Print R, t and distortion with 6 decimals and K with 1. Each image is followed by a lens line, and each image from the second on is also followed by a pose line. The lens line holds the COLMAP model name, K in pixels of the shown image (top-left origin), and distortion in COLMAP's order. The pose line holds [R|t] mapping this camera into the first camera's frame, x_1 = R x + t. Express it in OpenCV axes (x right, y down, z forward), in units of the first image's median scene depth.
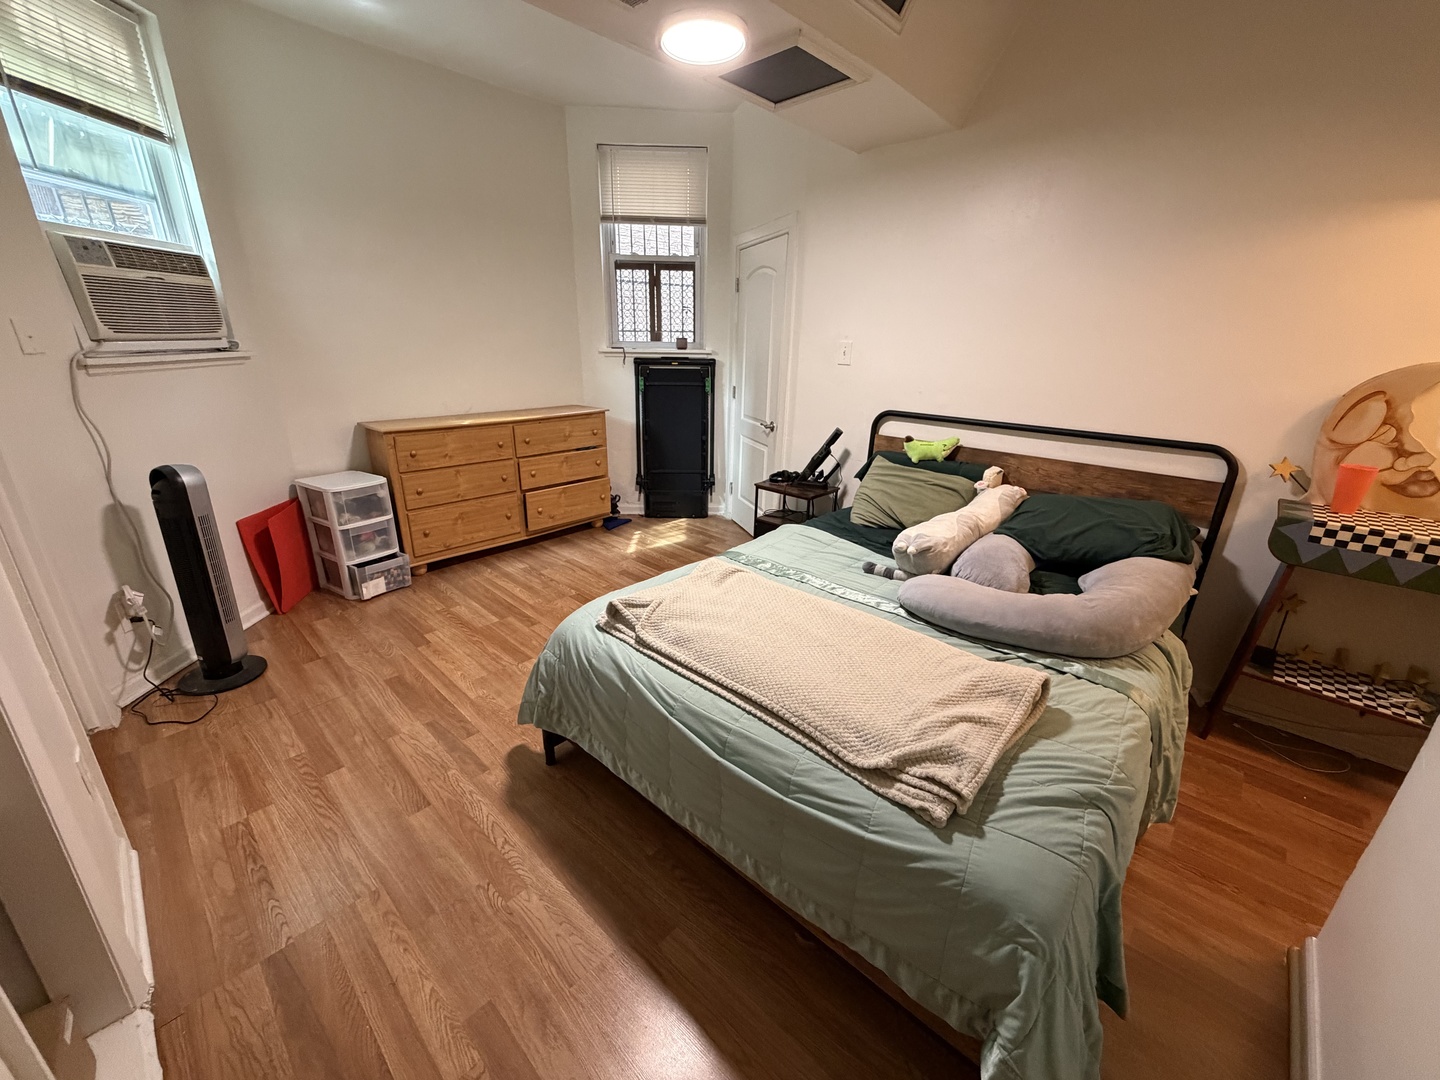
lens RADIAL K [[575.6, 0, 720.1], [0, 575.6, 542.6], [0, 0, 1]] dist [-0.000555, 0.000421]
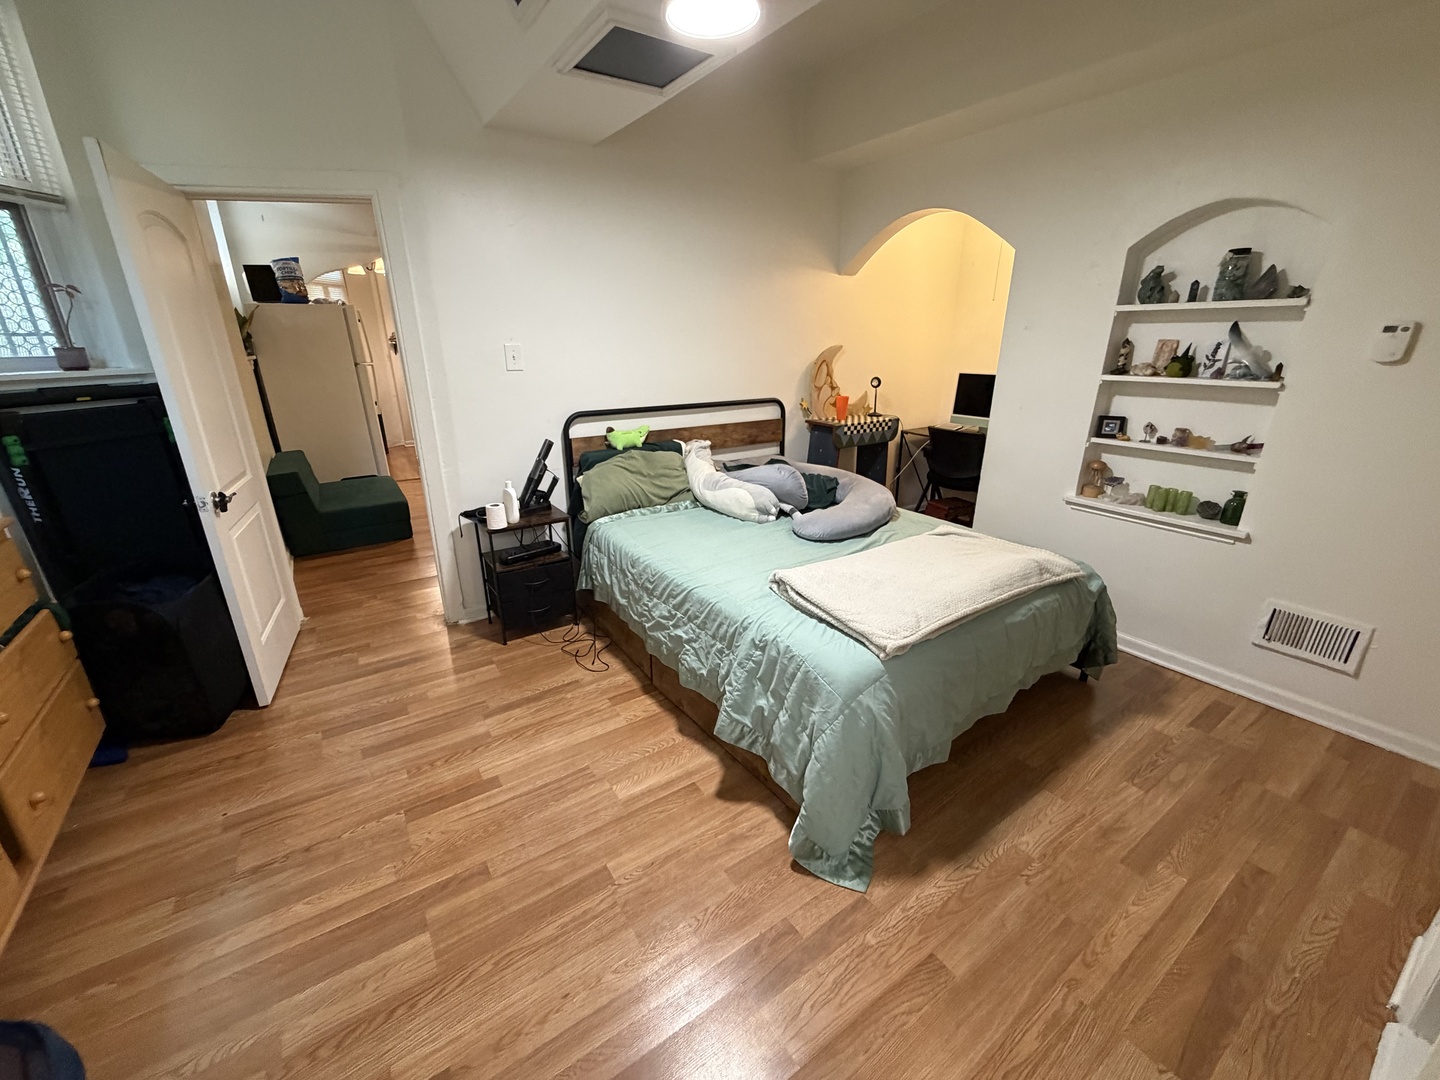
lens RADIAL K [[575.6, 0, 713.7], [0, 575.6, 542.6], [0, 0, 1]] dist [-0.000555, 0.000421]
pose [[0.219955, -0.341657, 0.913723, -1.056778], [0.335643, 0.905979, 0.257964, -0.332356], [-0.915950, 0.249944, 0.313949, 0.866019]]
